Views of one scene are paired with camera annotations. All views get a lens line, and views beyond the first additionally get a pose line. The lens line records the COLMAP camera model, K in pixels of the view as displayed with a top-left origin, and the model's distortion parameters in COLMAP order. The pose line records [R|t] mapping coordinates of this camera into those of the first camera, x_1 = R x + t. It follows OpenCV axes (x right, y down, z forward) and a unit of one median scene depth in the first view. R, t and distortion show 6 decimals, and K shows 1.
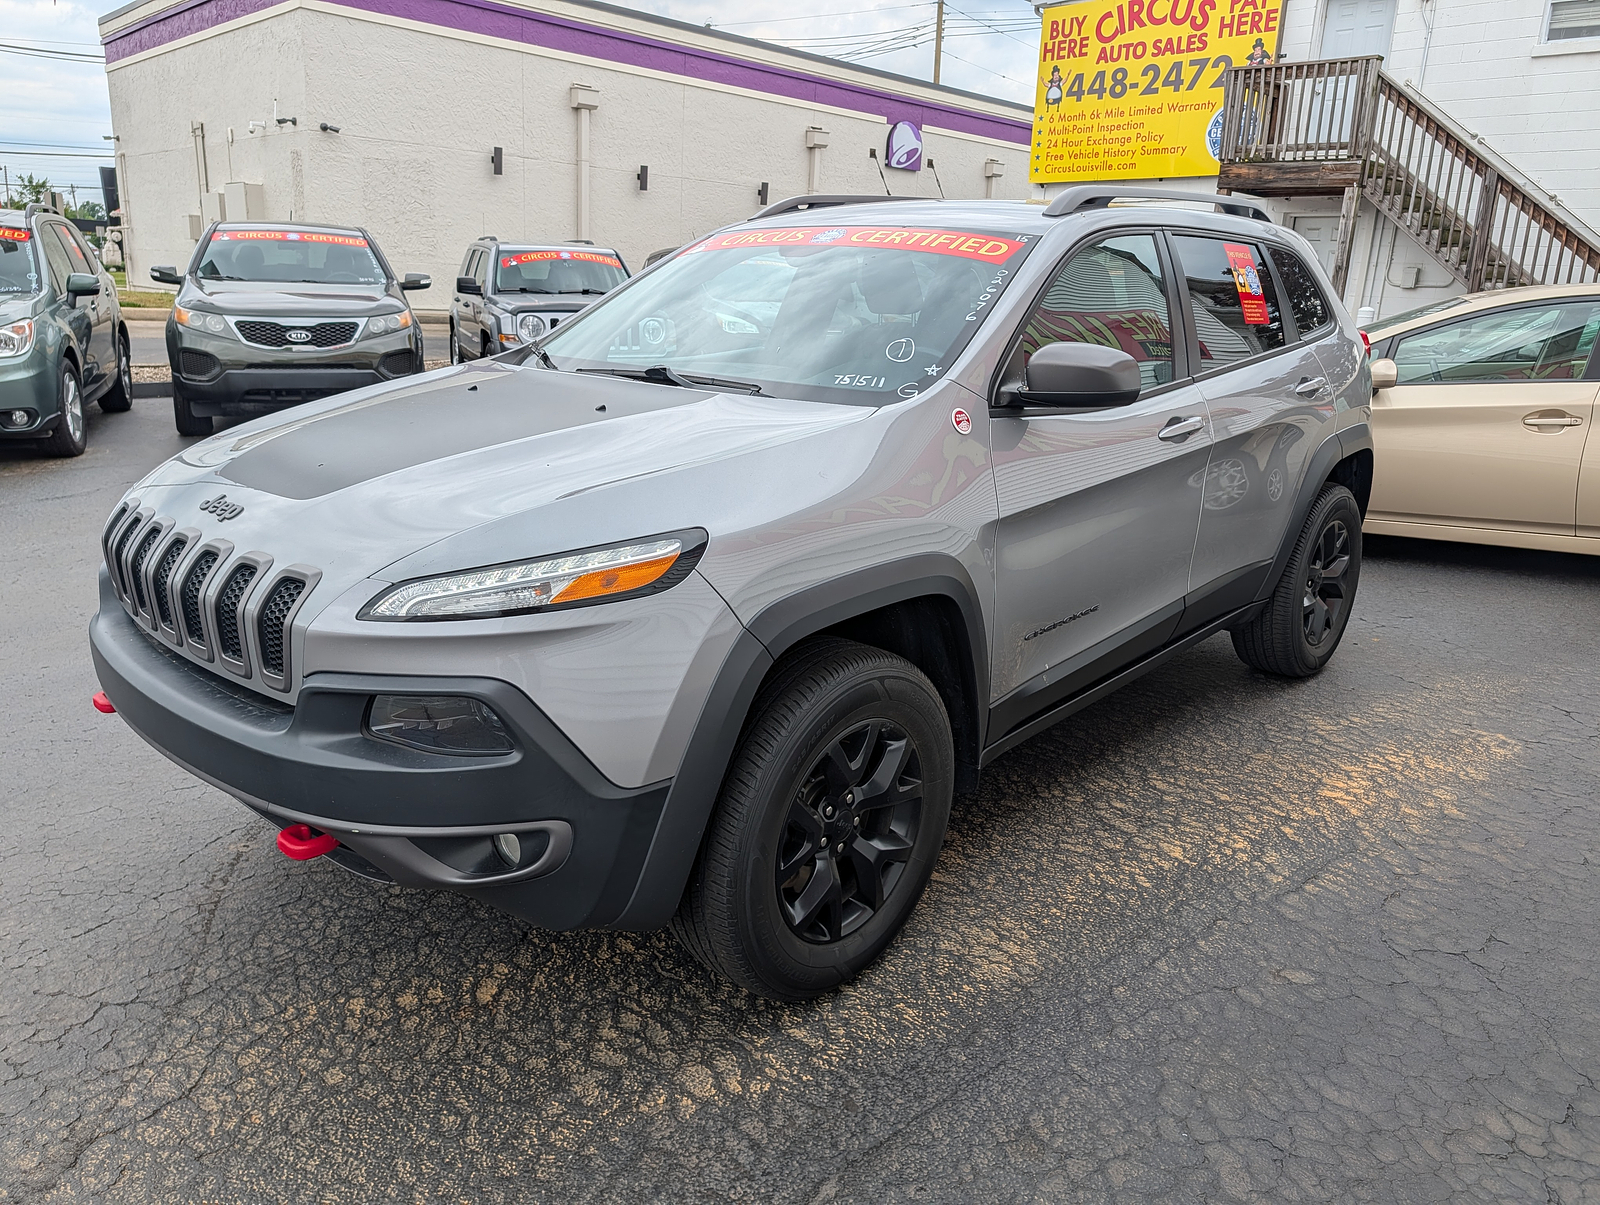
lens RADIAL K [[1160.0, 0, 782.3], [0, 1160.0, 613.5], [0, 0, 1]] dist [0.009293, -0.008457]
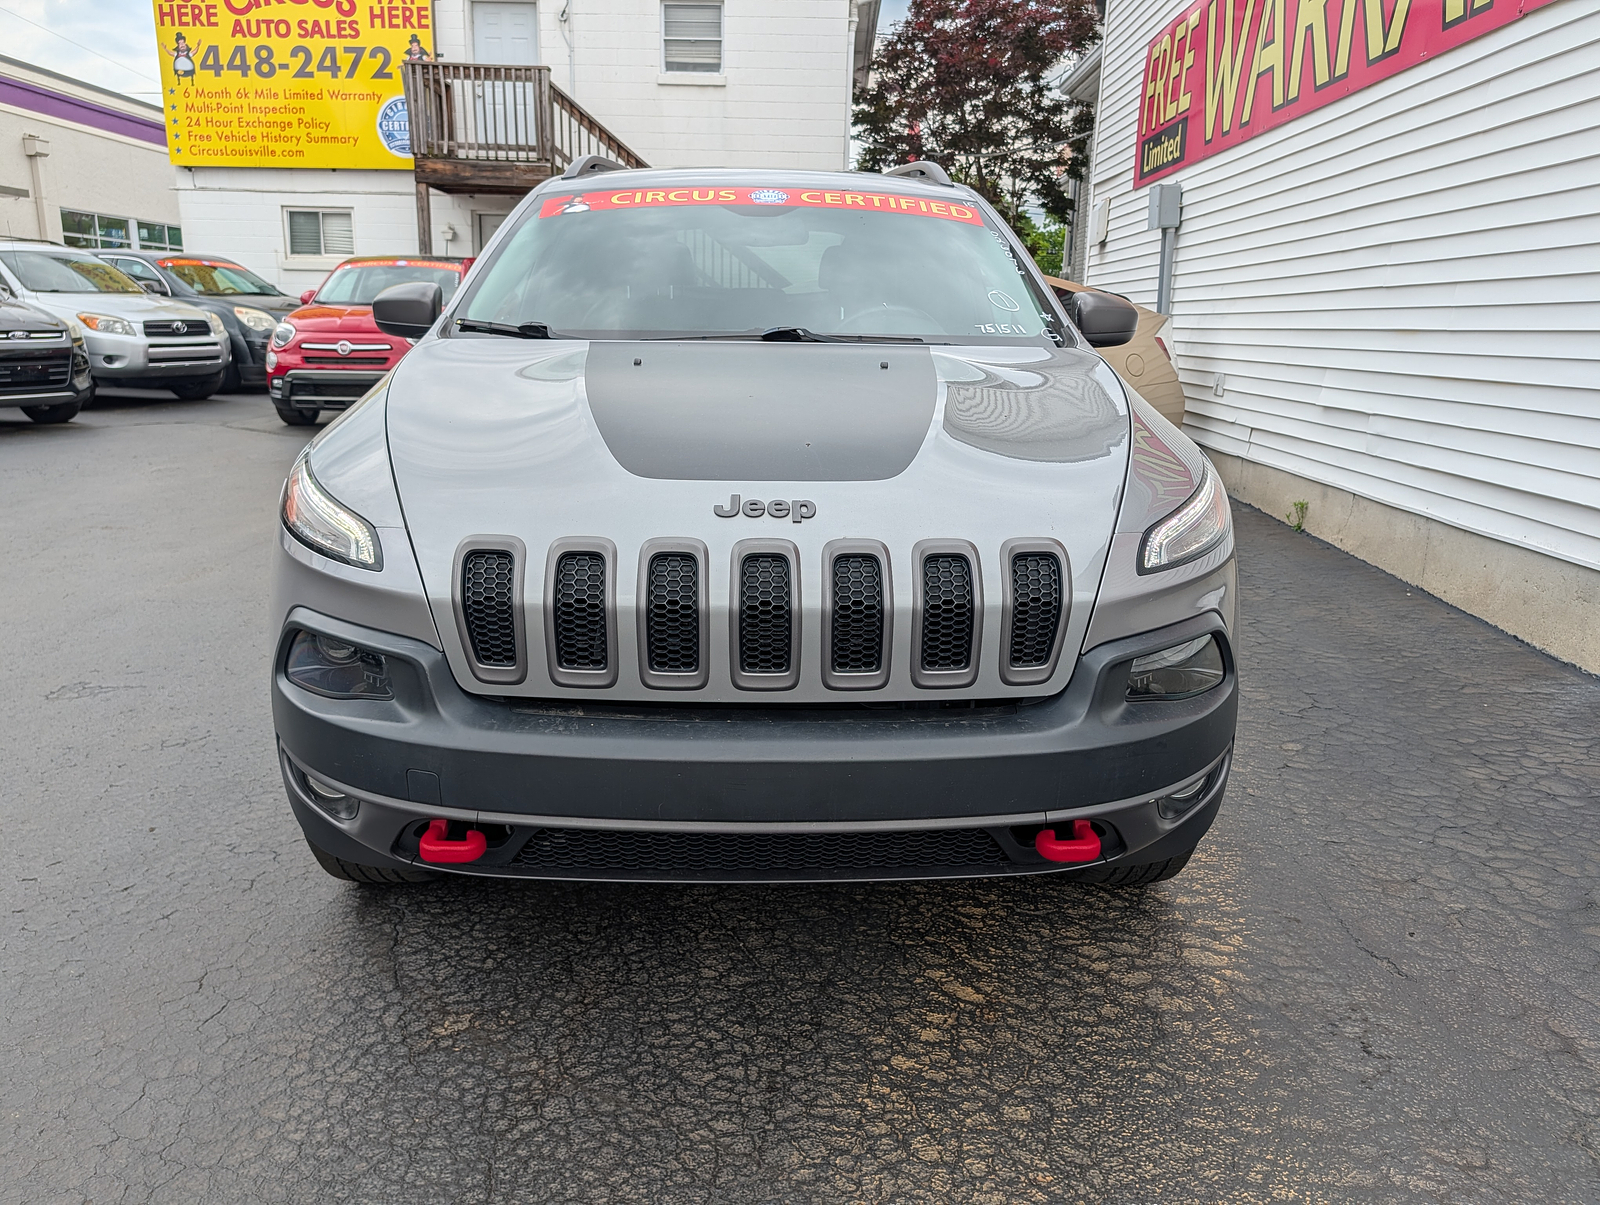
lens RADIAL K [[1157.6, 0, 802.8], [0, 1157.6, 652.2], [0, 0, 1]] dist [0.006608, -0.009193]
pose [[0.701971, -0.219171, 0.677644, -0.153672], [0.199808, 0.973865, 0.107996, -0.011593], [-0.683603, 0.059589, 0.727417, 0.066007]]
